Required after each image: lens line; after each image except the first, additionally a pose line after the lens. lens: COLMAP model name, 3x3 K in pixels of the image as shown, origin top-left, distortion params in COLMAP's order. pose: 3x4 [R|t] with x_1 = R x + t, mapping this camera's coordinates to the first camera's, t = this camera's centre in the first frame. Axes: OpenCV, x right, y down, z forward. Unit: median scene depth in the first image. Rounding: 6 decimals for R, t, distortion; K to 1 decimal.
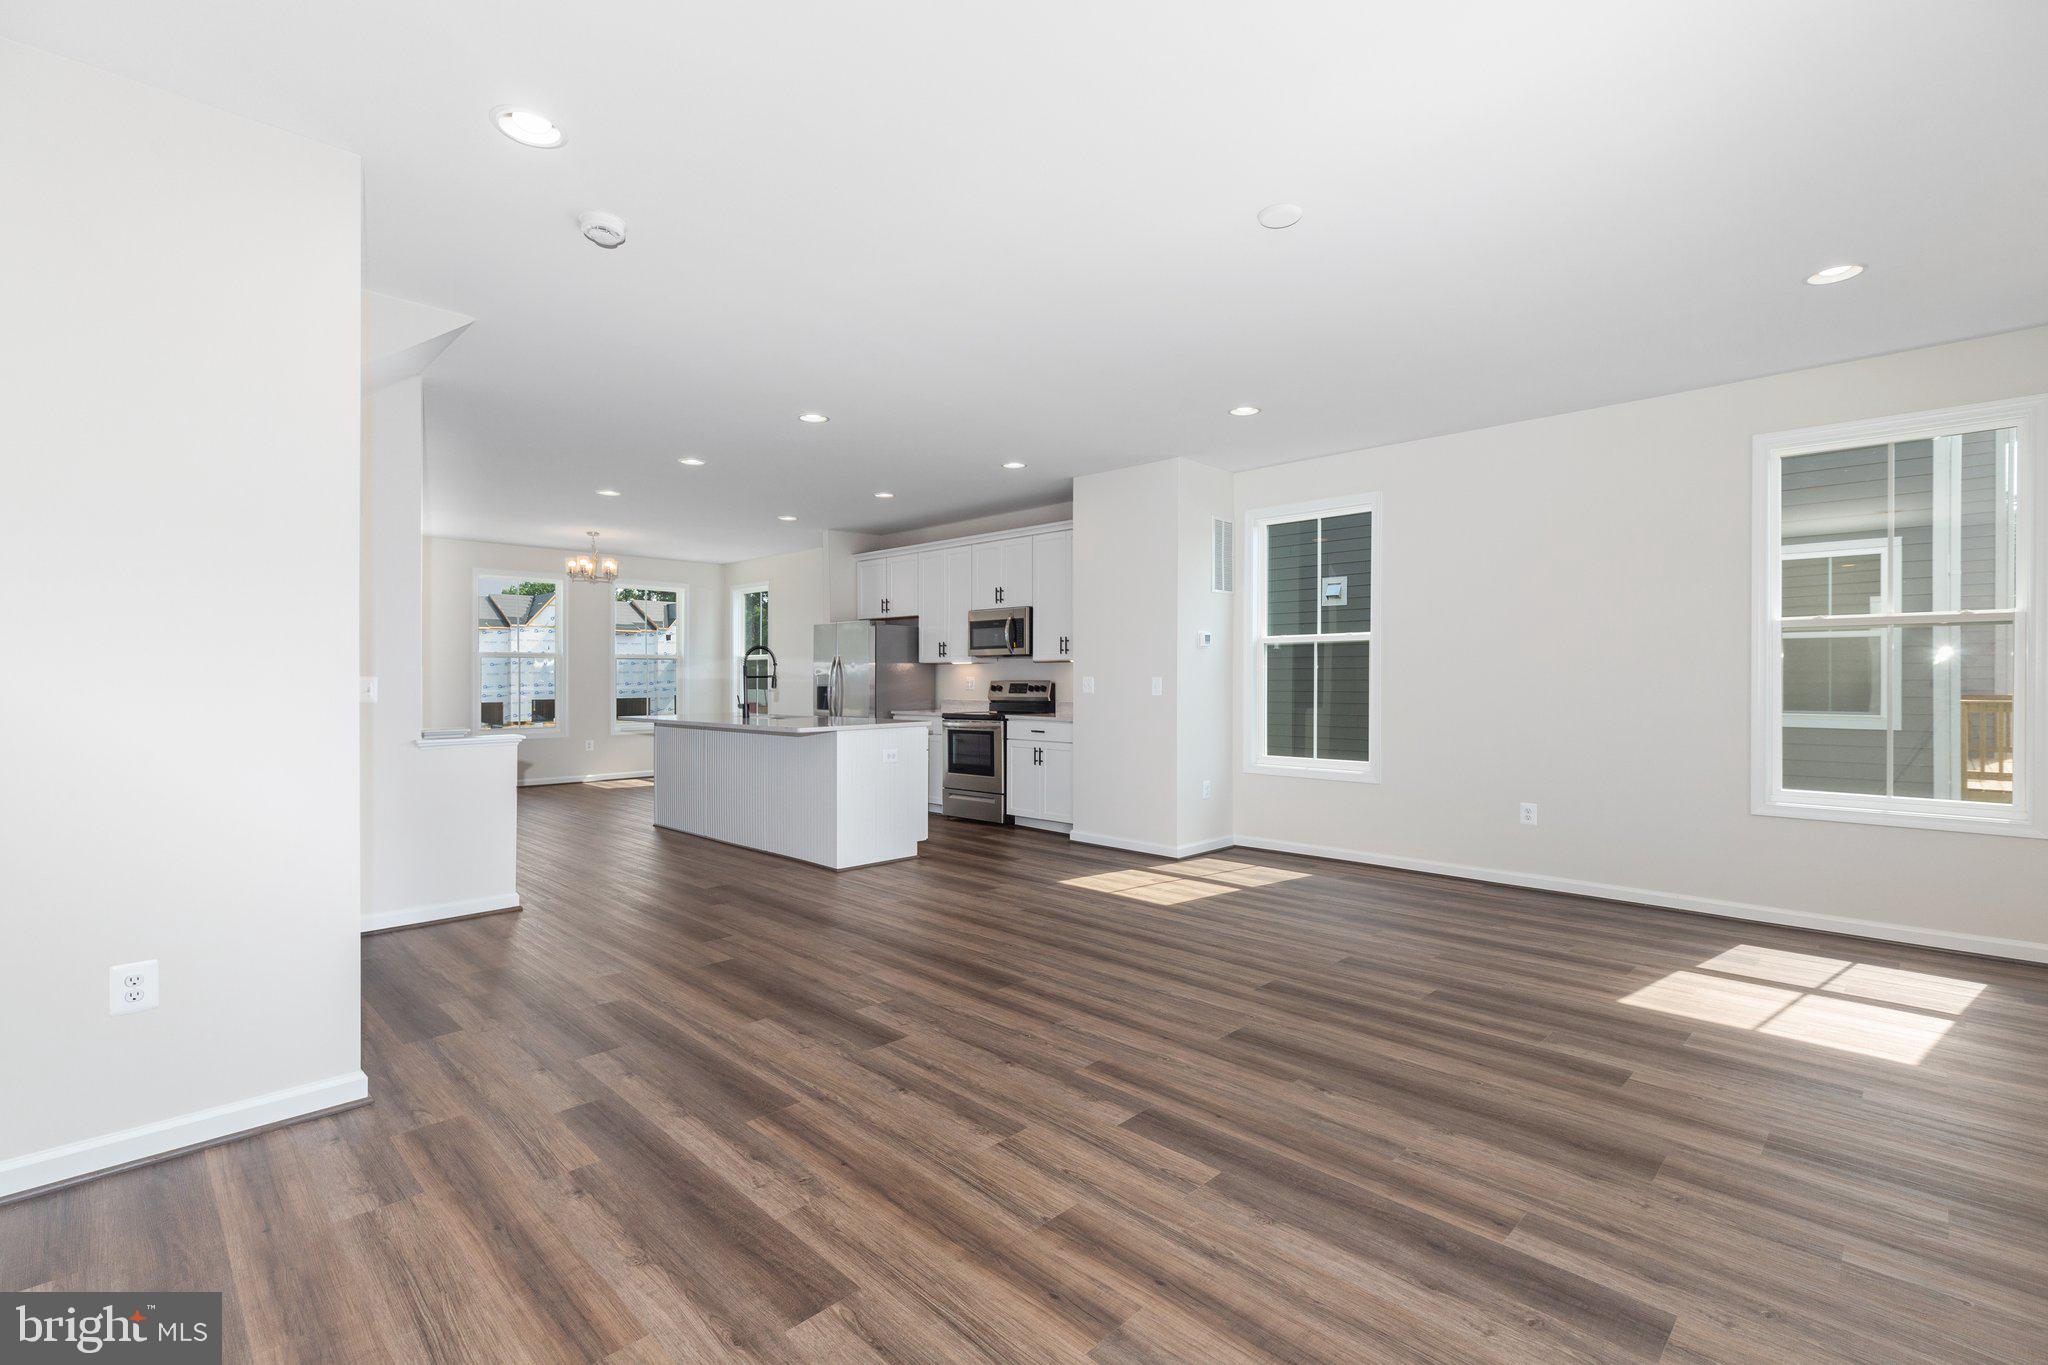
lens RADIAL K [[912.1, 0, 1016.2], [0, 912.1, 677.6], [0, 0, 1]] dist [0.002932, 0.000337]
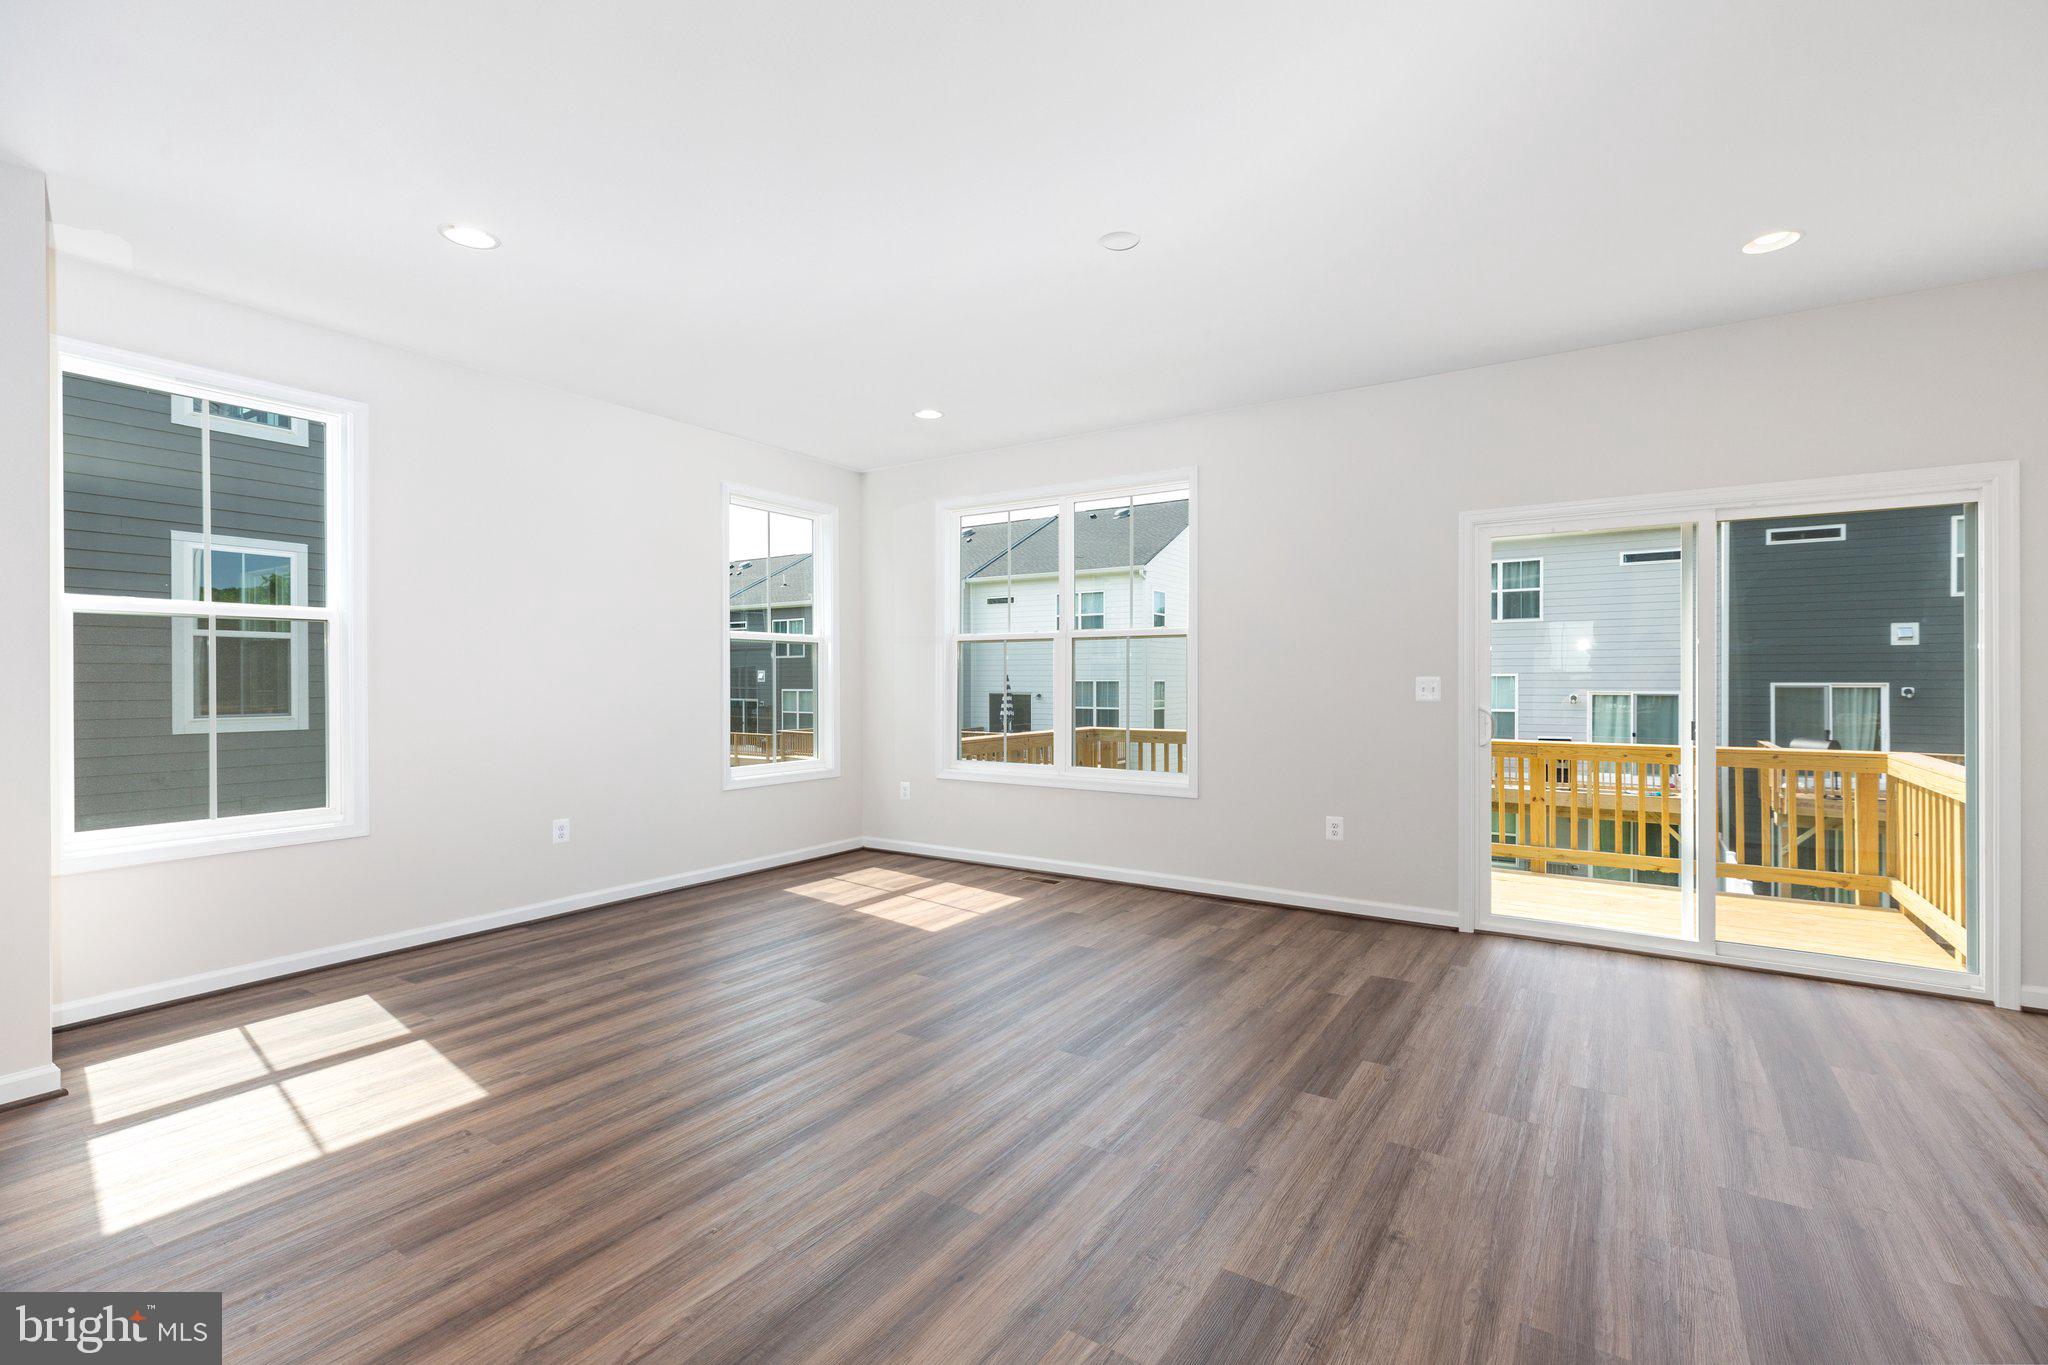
lens RADIAL K [[907.8, 0, 1024.0], [0, 907.8, 682.5], [0, 0, 1]] dist [0.002922, 0.000092]
pose [[-0.196816, -0.001974, 0.980438, -0.276722], [-0.001176, 0.999998, 0.001777, 0.001024], [-0.980440, -0.000803, -0.196818, 0.507022]]
